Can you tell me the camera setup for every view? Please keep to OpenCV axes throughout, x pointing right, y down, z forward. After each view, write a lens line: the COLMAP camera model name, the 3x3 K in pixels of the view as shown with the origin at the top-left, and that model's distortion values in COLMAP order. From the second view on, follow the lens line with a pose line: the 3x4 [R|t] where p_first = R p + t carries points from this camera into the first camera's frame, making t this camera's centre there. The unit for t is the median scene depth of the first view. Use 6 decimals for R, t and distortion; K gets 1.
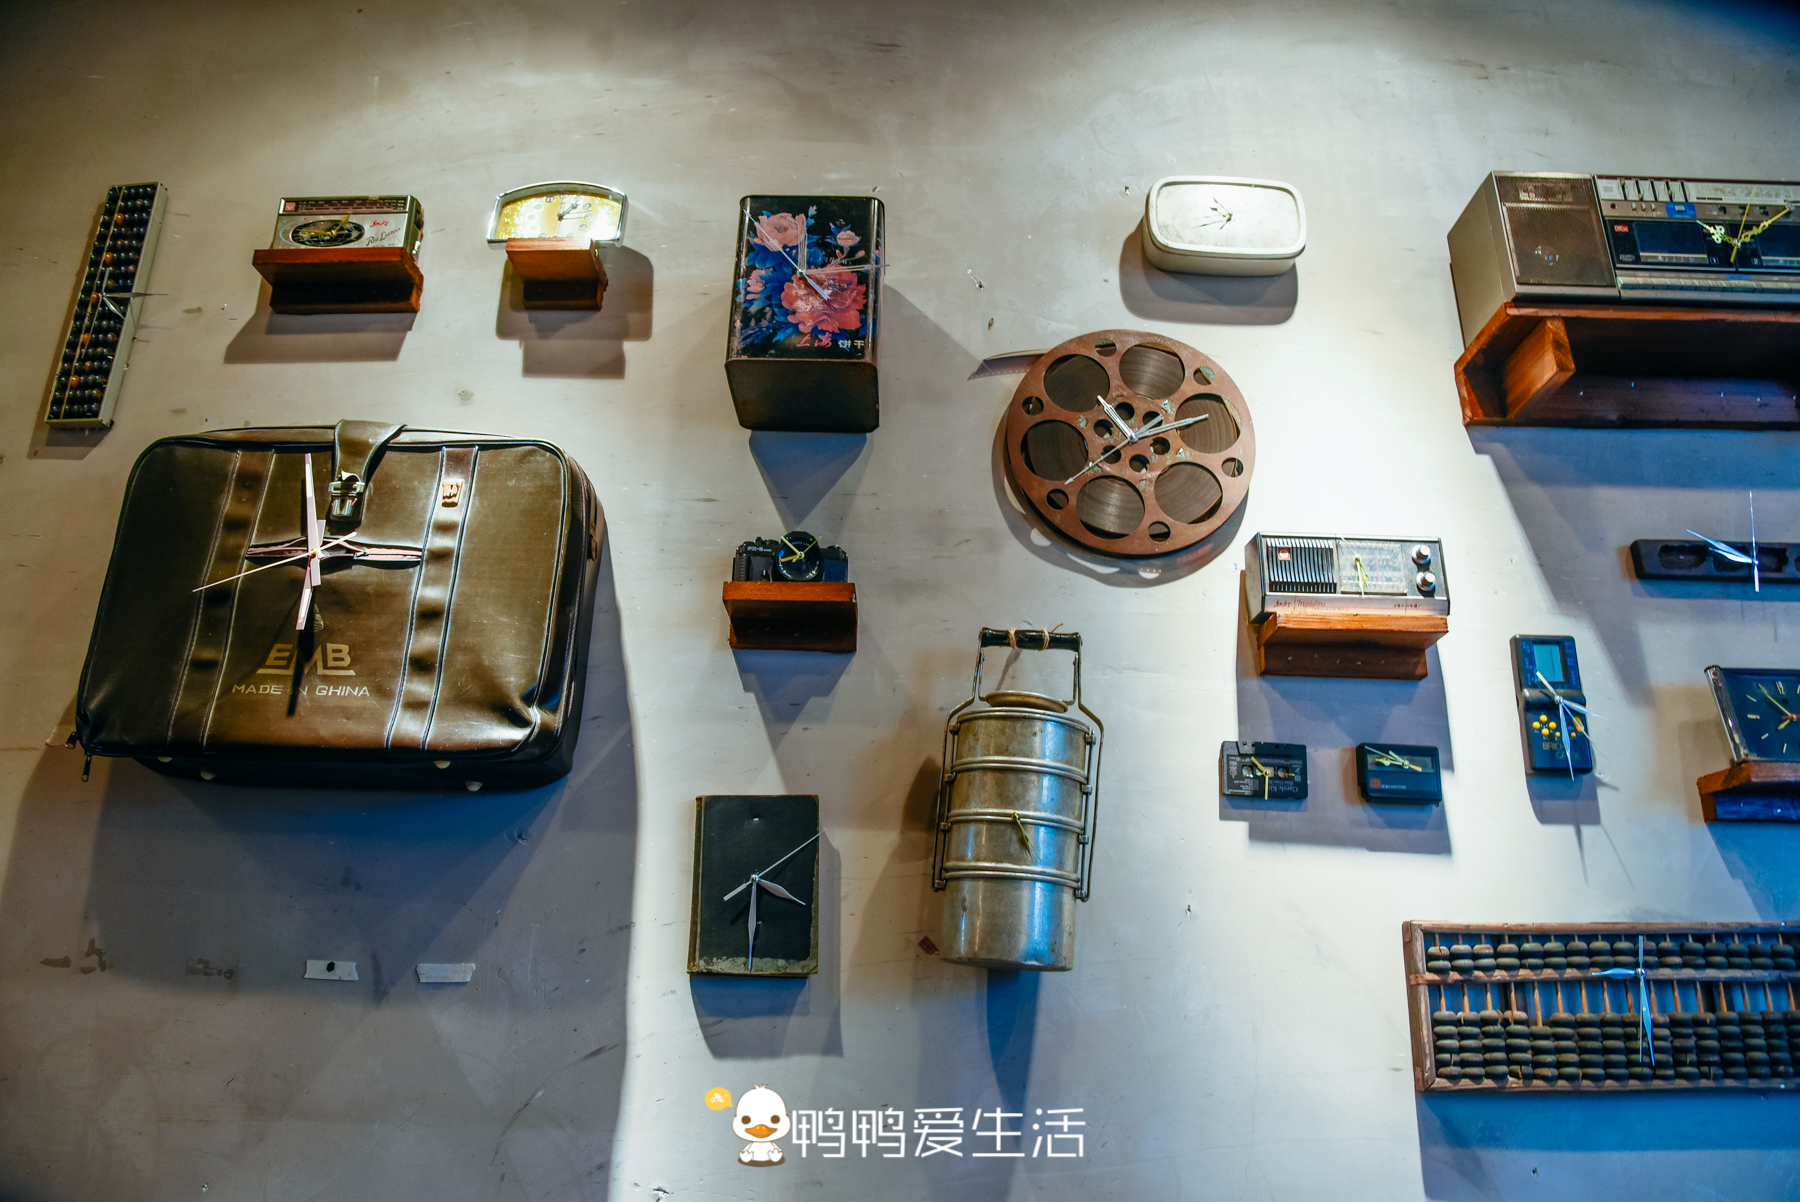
lens RADIAL K [[1232.0, 0, 899.1], [0, 1232.0, 605.7], [0, 0, 1]] dist [-0.093782, 0.024571]
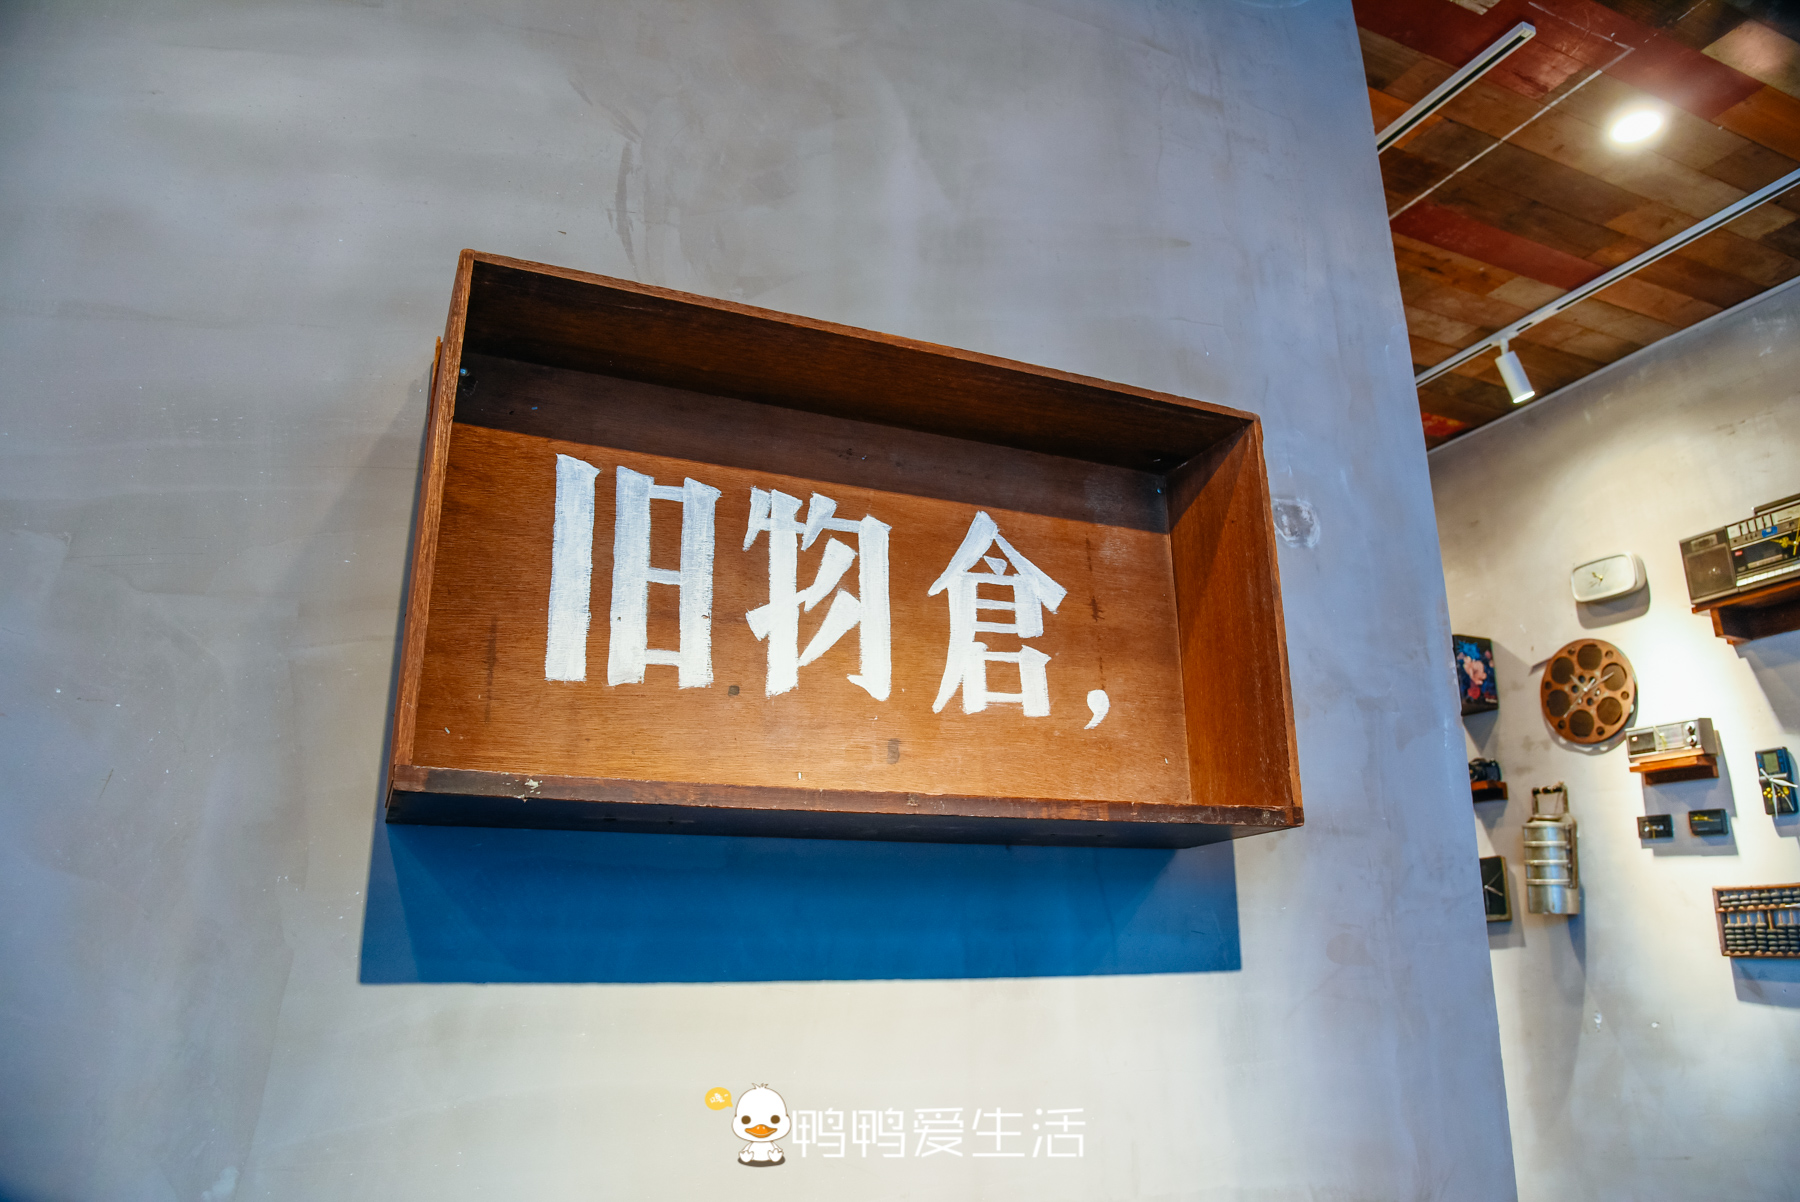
lens RADIAL K [[1232.0, 0, 904.2], [0, 1232.0, 603.9], [0, 0, 1]] dist [-0.093782, 0.024571]
pose [[0.409646, -0.260027, -0.874401, 1.828756], [0.305332, 0.942313, -0.137178, -0.404630], [0.859629, -0.210789, 0.465409, -1.253969]]
